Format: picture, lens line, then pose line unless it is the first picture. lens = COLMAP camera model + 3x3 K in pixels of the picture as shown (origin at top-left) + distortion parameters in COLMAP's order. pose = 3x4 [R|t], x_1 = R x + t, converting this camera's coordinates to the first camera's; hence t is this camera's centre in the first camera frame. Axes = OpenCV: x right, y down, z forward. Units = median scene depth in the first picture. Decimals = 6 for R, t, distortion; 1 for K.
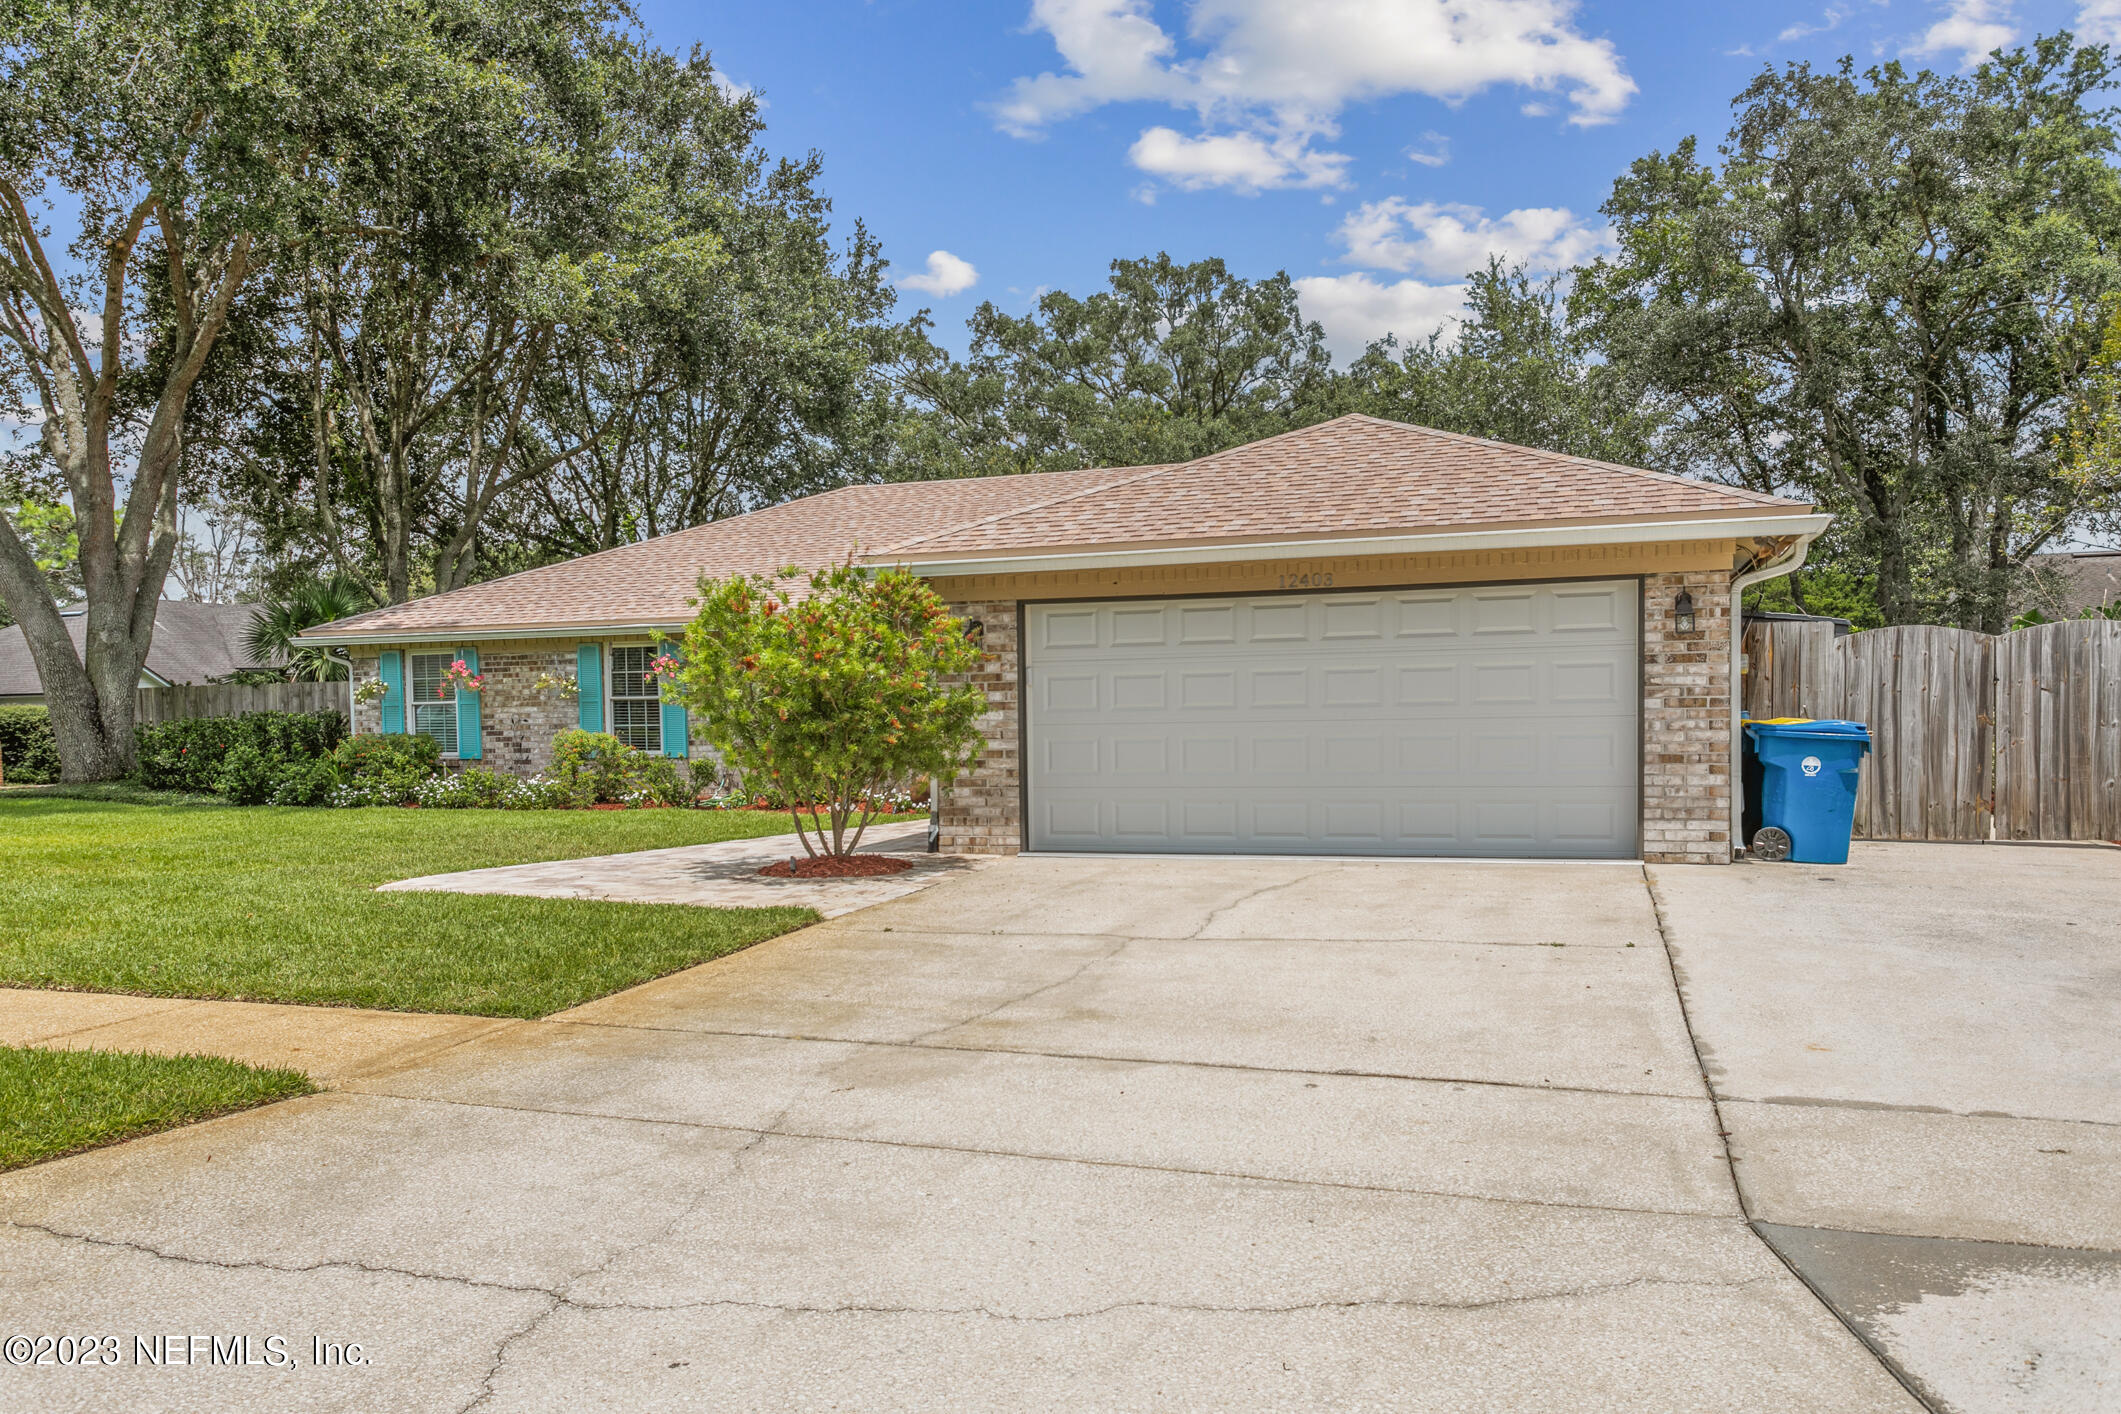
lens RADIAL K [[1581.1, 0, 1060.7], [0, 1581.1, 709.0], [0, 0, 1]] dist [0.007101, -0.000952]
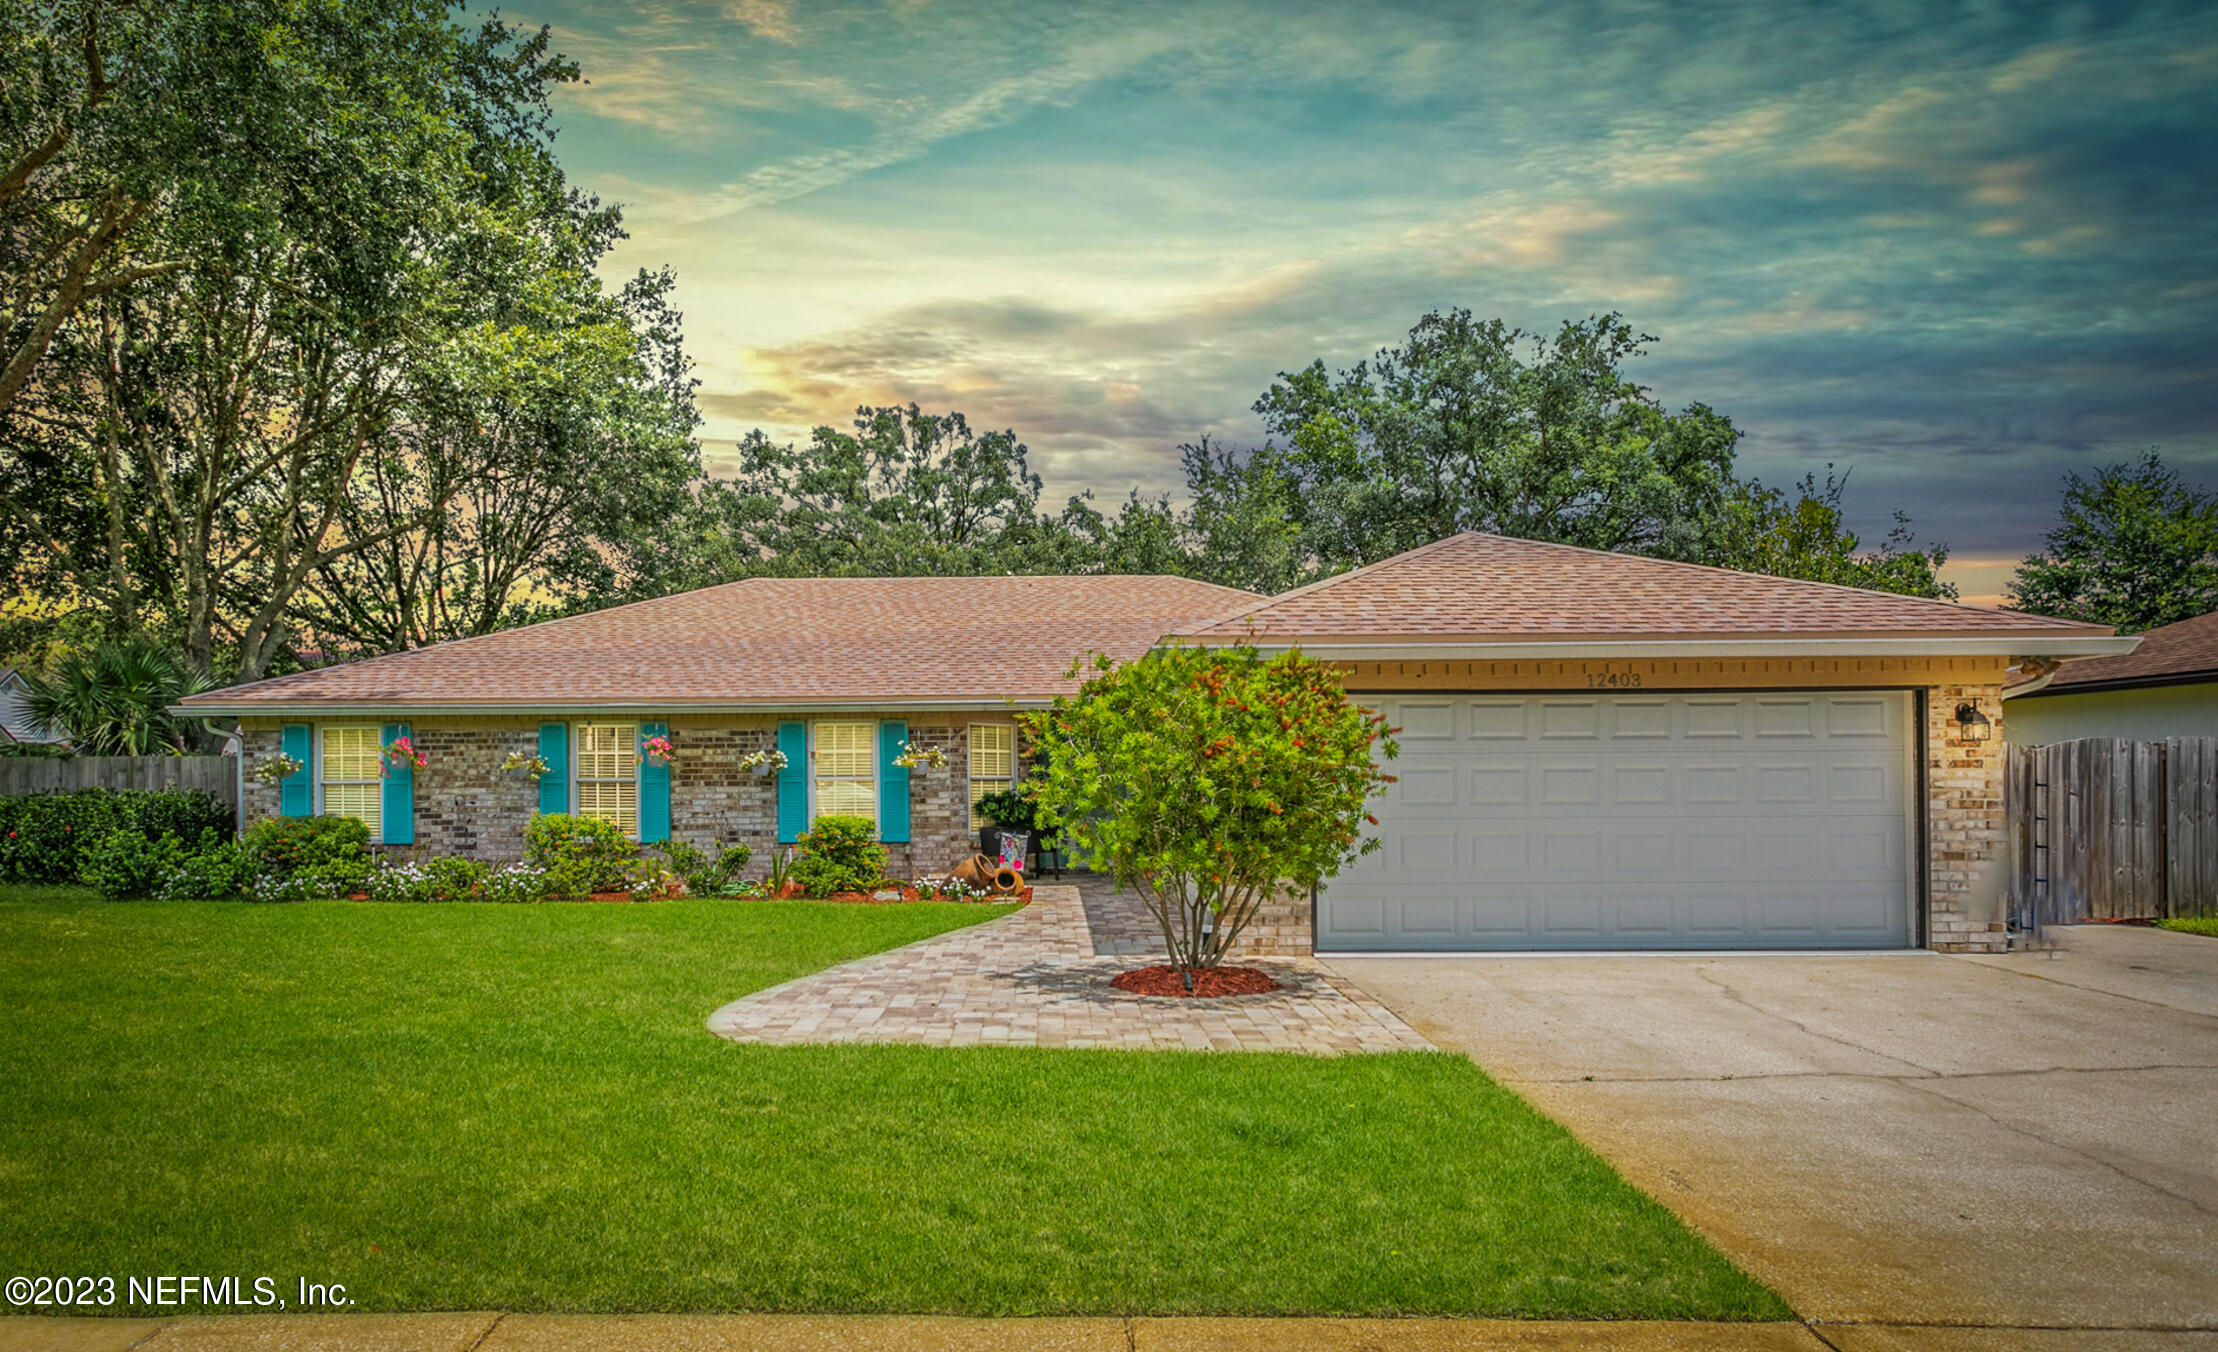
lens RADIAL K [[1267.5, 0, 1105.8], [0, 1267.5, 732.8], [0, 0, 1]] dist [0.004088, 0.001091]
pose [[0.948560, 0.025912, 0.315534, -0.386400], [-0.011464, 0.998803, -0.047562, -0.004252], [-0.316389, 0.041498, 0.947721, 0.307409]]
